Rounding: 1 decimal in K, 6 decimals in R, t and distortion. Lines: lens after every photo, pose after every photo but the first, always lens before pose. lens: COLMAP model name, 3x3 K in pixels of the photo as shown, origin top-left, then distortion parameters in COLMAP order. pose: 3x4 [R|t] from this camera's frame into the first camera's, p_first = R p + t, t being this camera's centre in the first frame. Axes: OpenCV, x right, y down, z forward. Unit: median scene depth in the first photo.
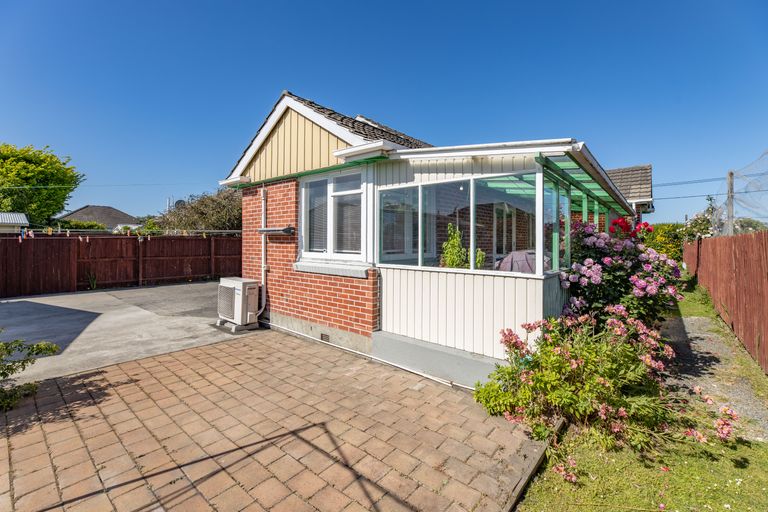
lens RADIAL K [[338.3, 0, 387.6], [0, 338.3, 245.5], [0, 0, 1]] dist [-0.001691, -0.000239]
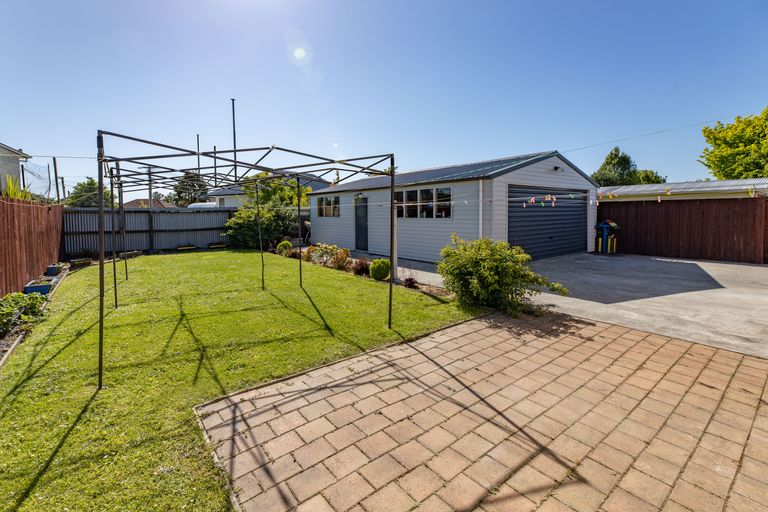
lens RADIAL K [[338.3, 0, 387.6], [0, 338.3, 245.5], [0, 0, 1]] dist [-0.001691, -0.000239]
pose [[-0.198567, 0.097987, -0.975177, 0.498027], [-0.001378, 0.994961, 0.100256, 0.006471], [0.980086, 0.021251, -0.197431, 0.773226]]
